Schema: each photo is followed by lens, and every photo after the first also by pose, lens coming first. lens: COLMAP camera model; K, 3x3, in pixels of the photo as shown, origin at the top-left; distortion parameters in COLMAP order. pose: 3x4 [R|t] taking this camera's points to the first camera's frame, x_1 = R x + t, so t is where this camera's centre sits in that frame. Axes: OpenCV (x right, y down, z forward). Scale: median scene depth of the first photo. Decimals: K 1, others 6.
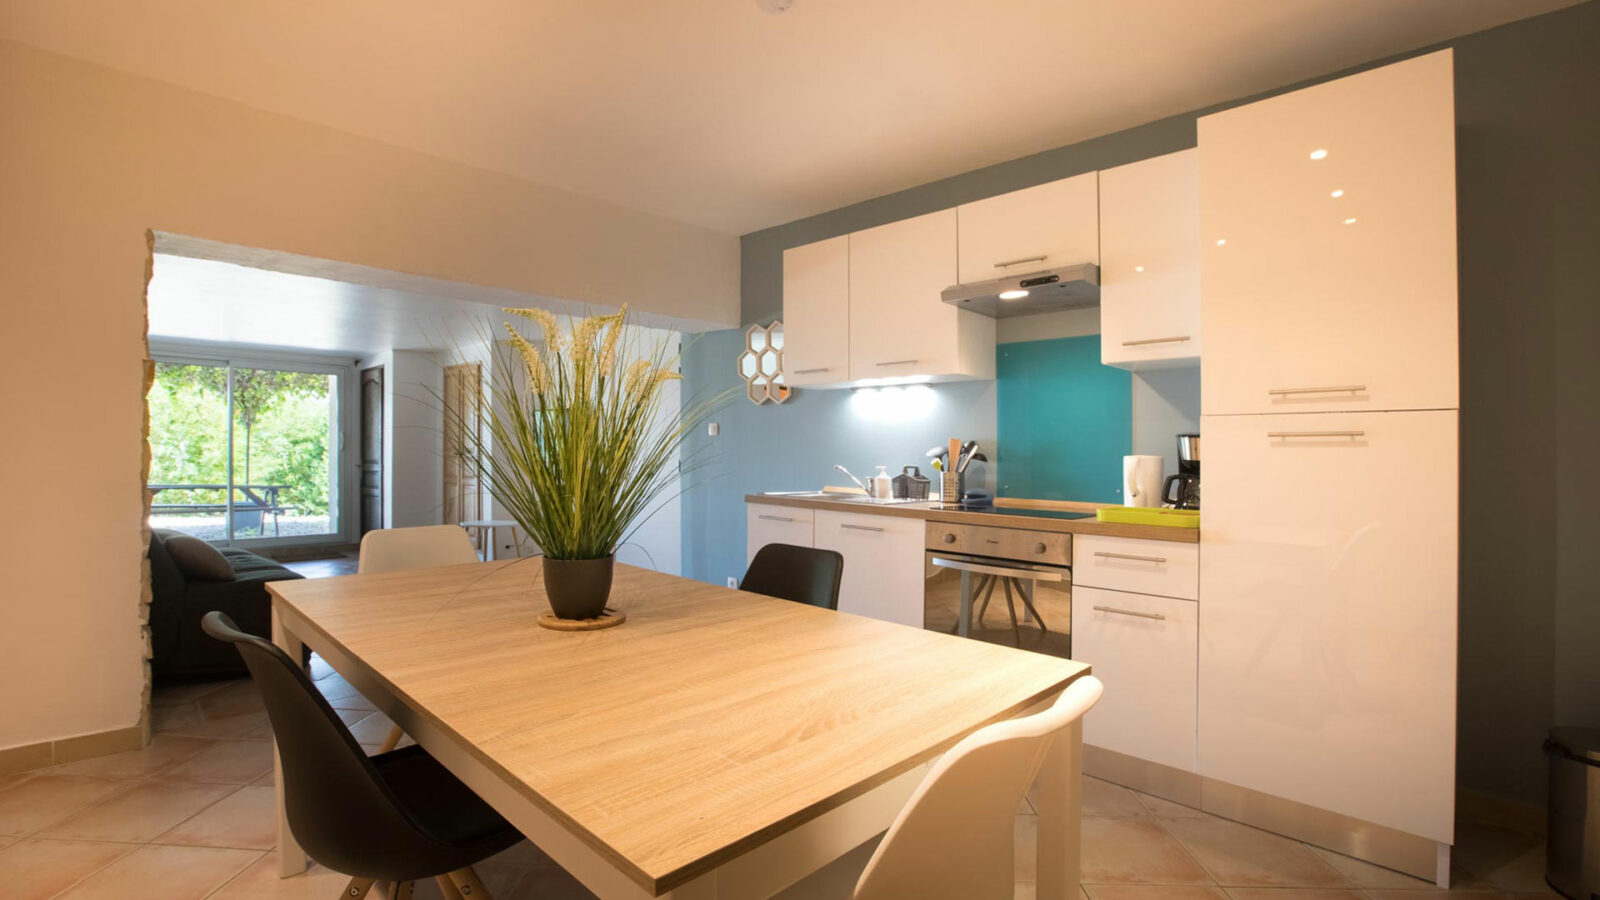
lens RADIAL K [[743.9, 0, 782.6], [0, 743.9, 445.6], [0, 0, 1]] dist [-0.037463, 0.013024]
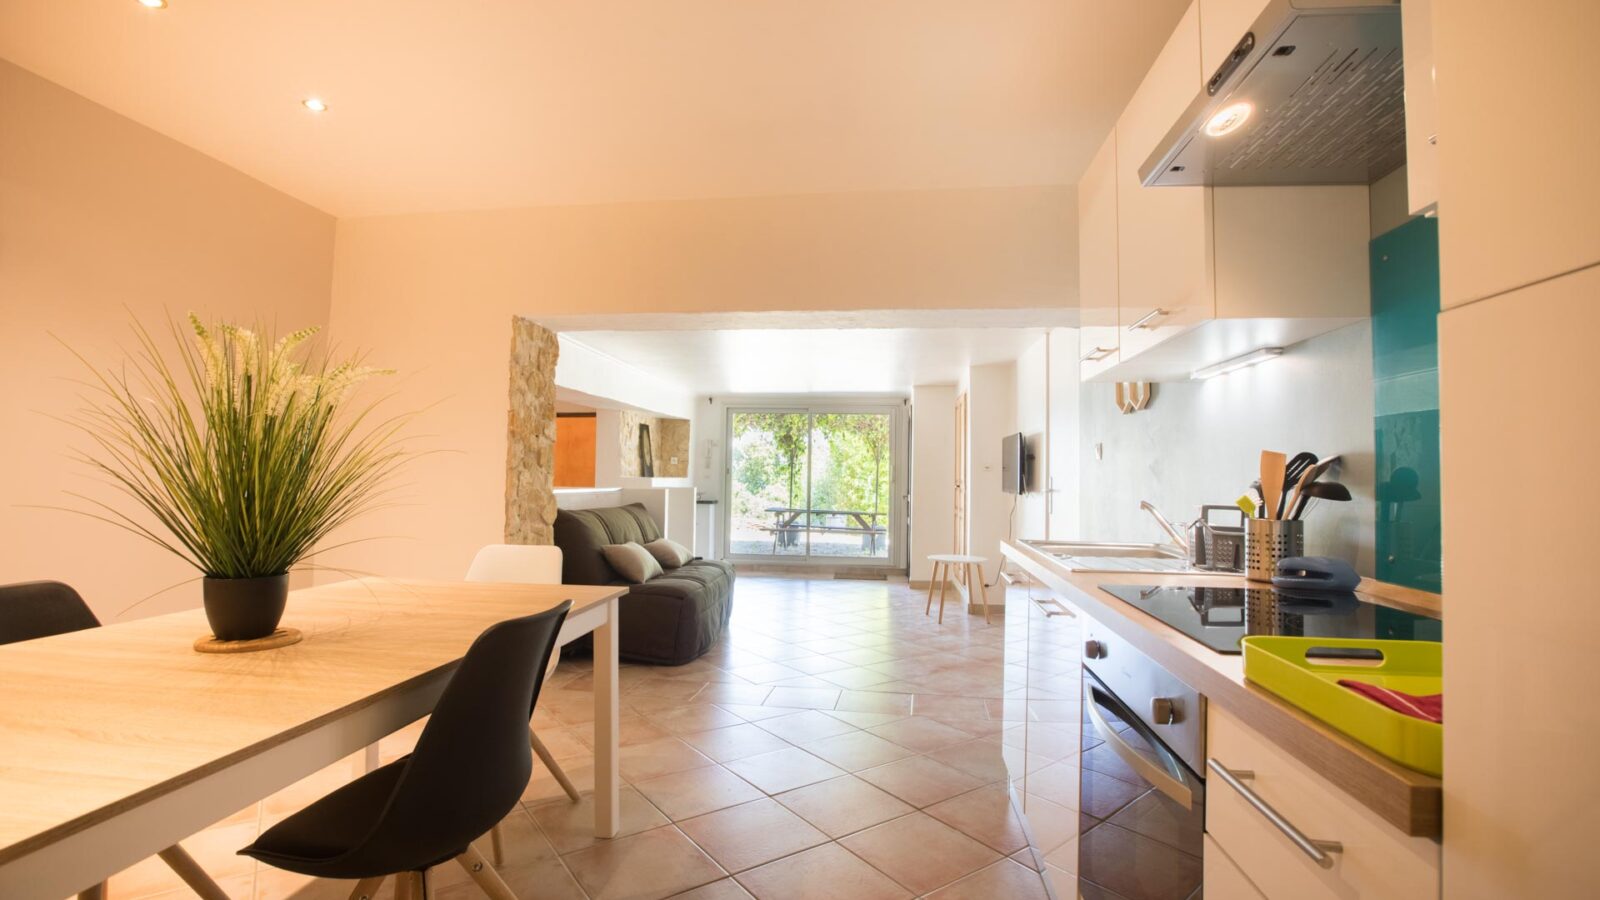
lens RADIAL K [[743.9, 0, 782.6], [0, 743.9, 445.6], [0, 0, 1]] dist [-0.037463, 0.013024]
pose [[0.595002, -0.036677, -0.802887, 0.412660], [-0.002421, 0.998872, -0.047424, 0.010284], [0.803721, 0.030161, 0.594242, 0.437488]]
